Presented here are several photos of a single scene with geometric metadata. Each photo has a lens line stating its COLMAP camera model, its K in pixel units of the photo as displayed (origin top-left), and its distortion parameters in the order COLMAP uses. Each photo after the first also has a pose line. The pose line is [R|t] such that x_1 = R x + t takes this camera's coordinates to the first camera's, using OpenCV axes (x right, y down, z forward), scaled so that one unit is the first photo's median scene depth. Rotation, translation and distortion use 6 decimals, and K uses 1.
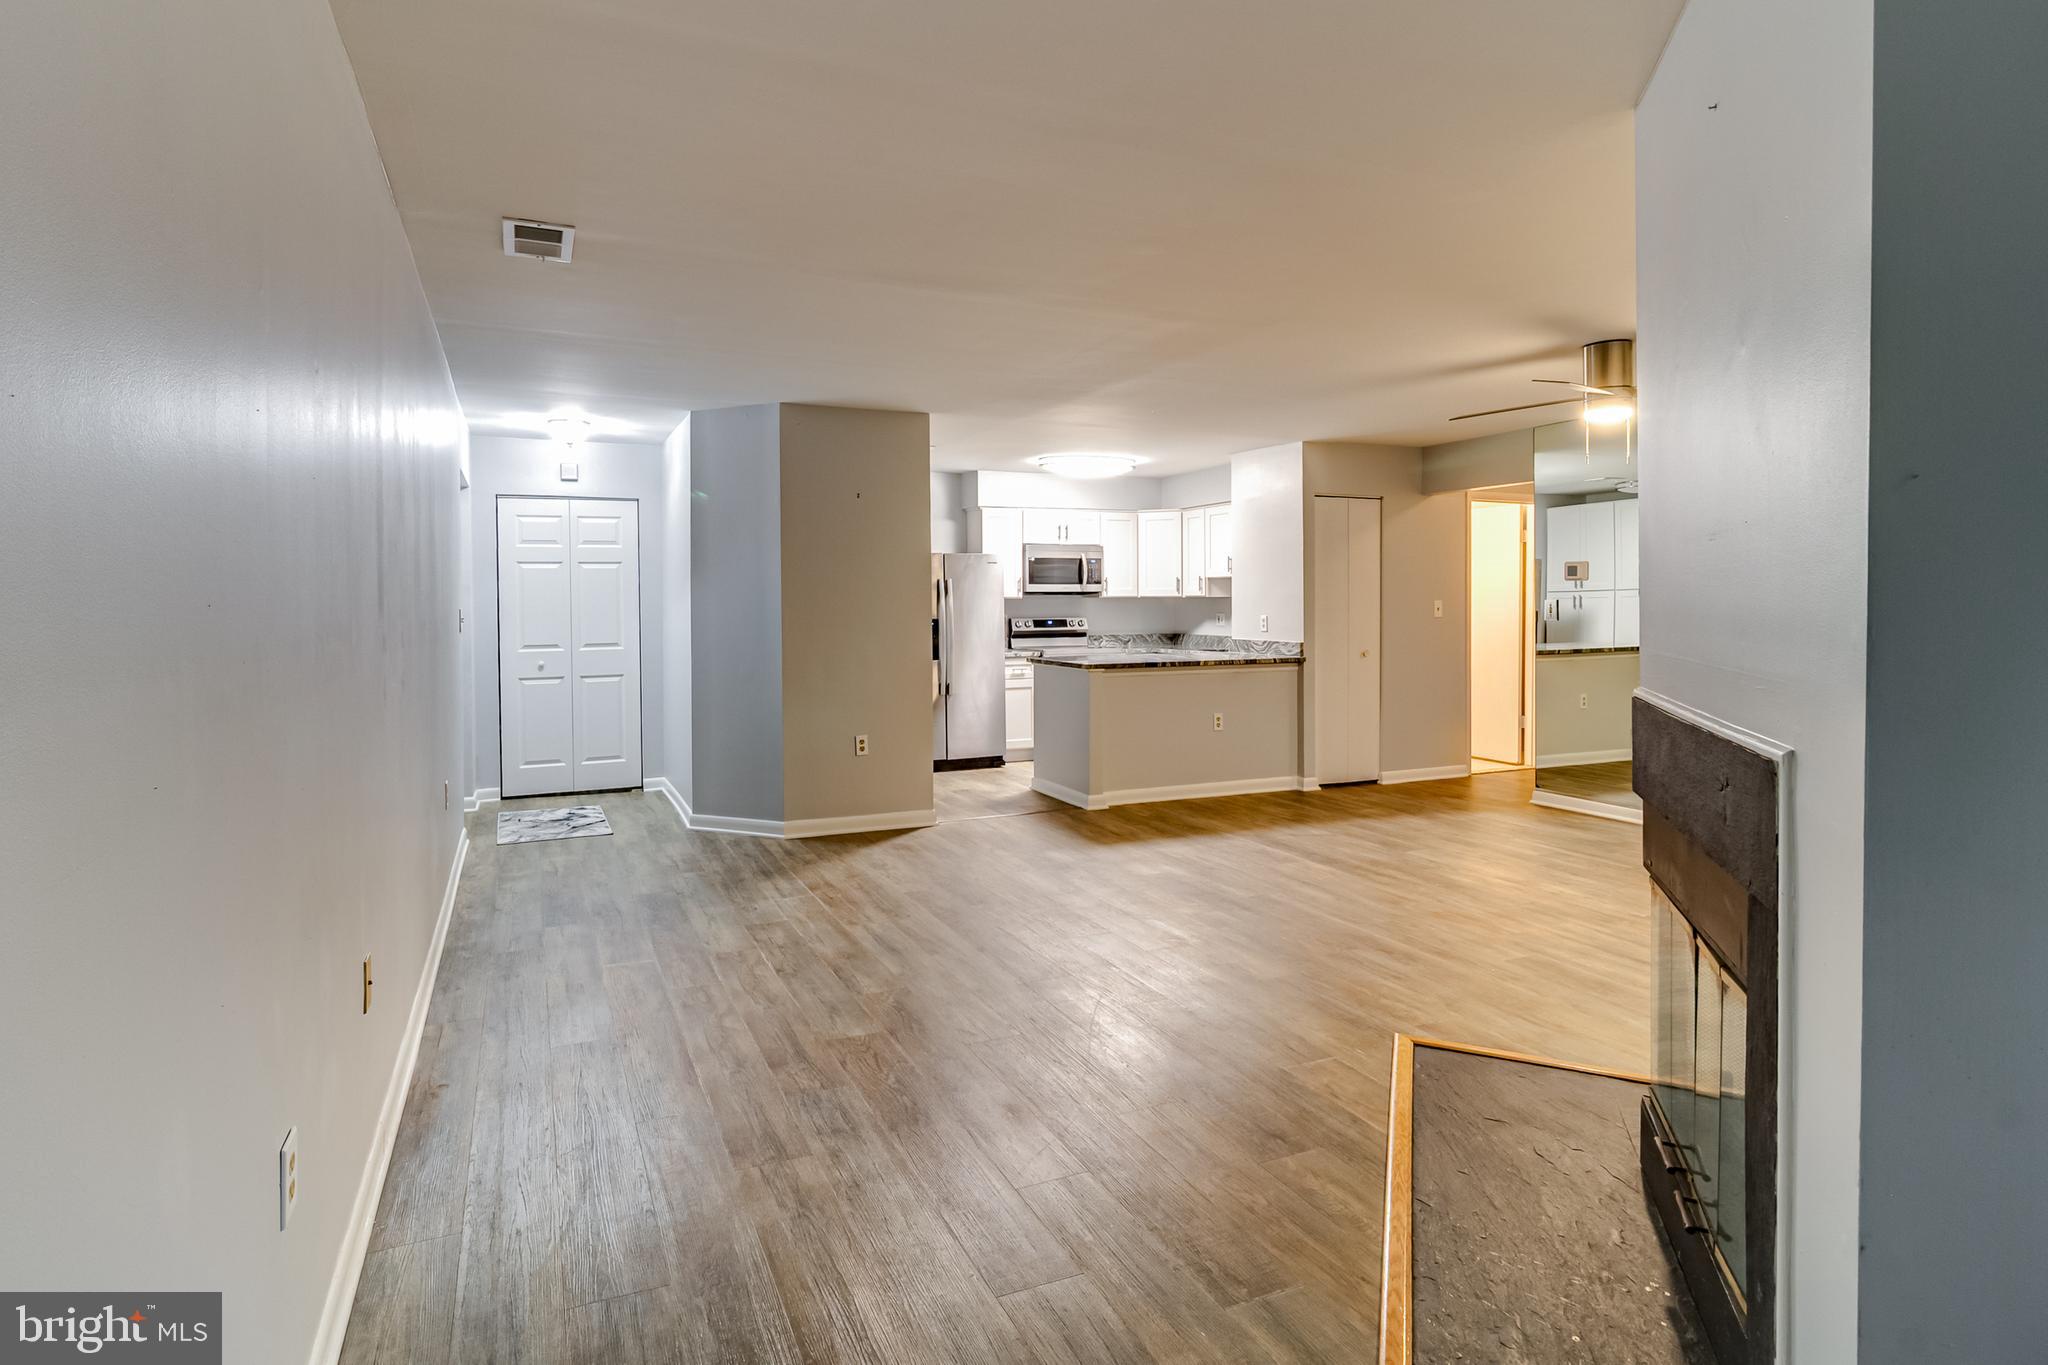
lens RADIAL K [[1012.0, 0, 956.2], [0, 1012.0, 617.9], [0, 0, 1]] dist [0.000316, -0.000092]
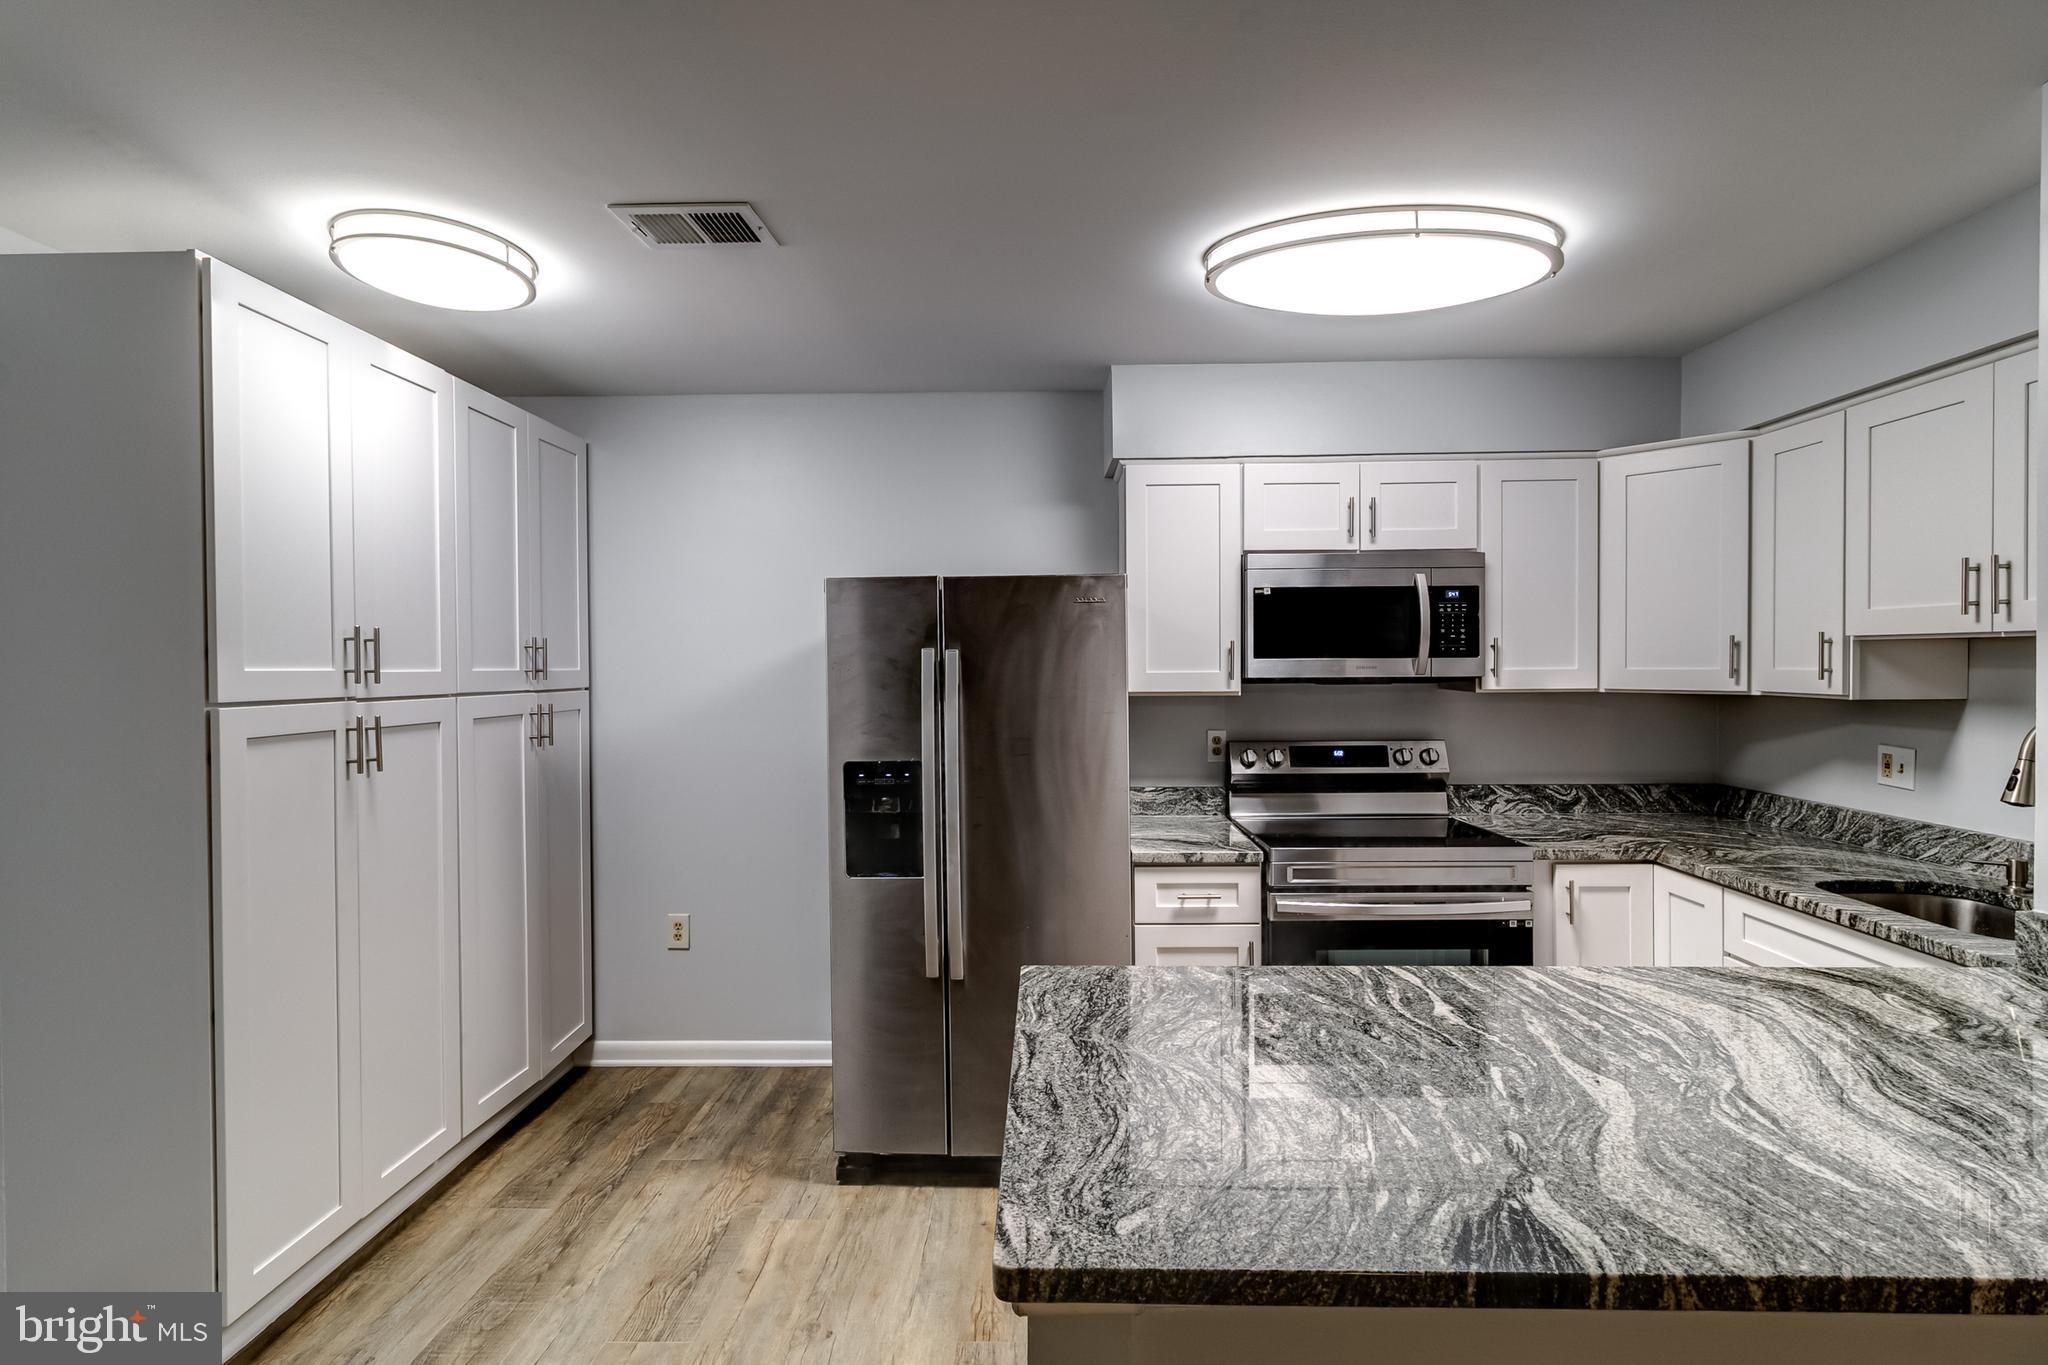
lens RADIAL K [[942.9, 0, 1032.7], [0, 942.9, 672.8], [0, 0, 1]] dist [0.000815, 0.000390]
pose [[0.914930, 0.005966, -0.403569, 0.135219], [-0.005417, 0.999982, 0.002502, -0.027788], [0.403577, -0.000103, 0.914946, 0.632543]]
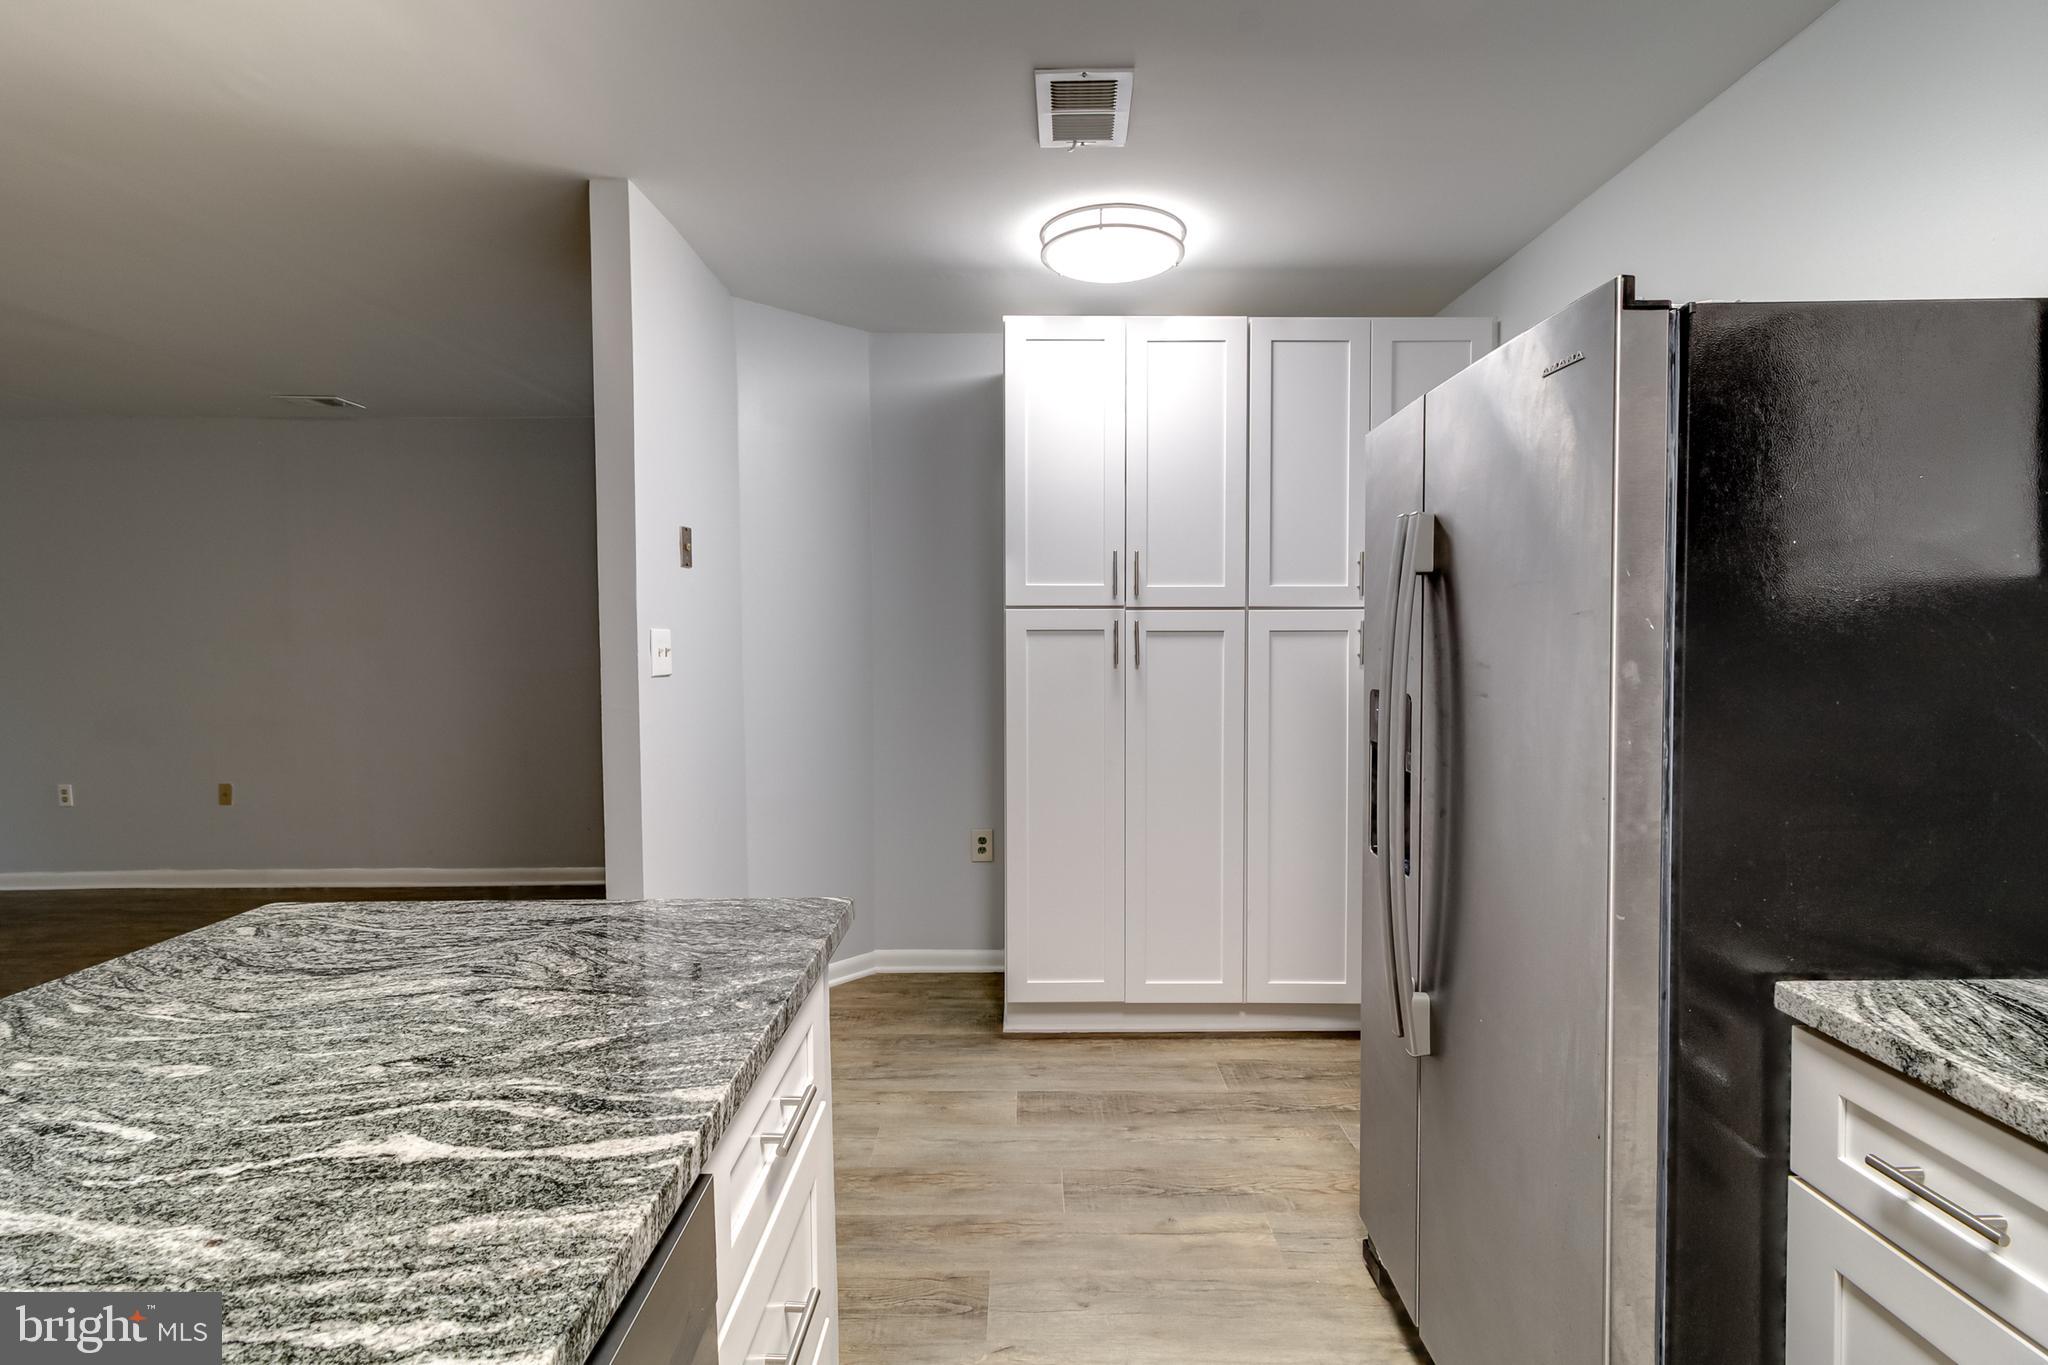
lens RADIAL K [[942.9, 0, 1028.7], [0, 942.9, 671.4], [0, 0, 1]] dist [0.000815, 0.000390]
pose [[-0.381125, 0.044228, -0.923465, 0.186344], [-0.005914, 0.998718, 0.050273, -0.012872], [0.924505, 0.024621, -0.380375, 0.890637]]
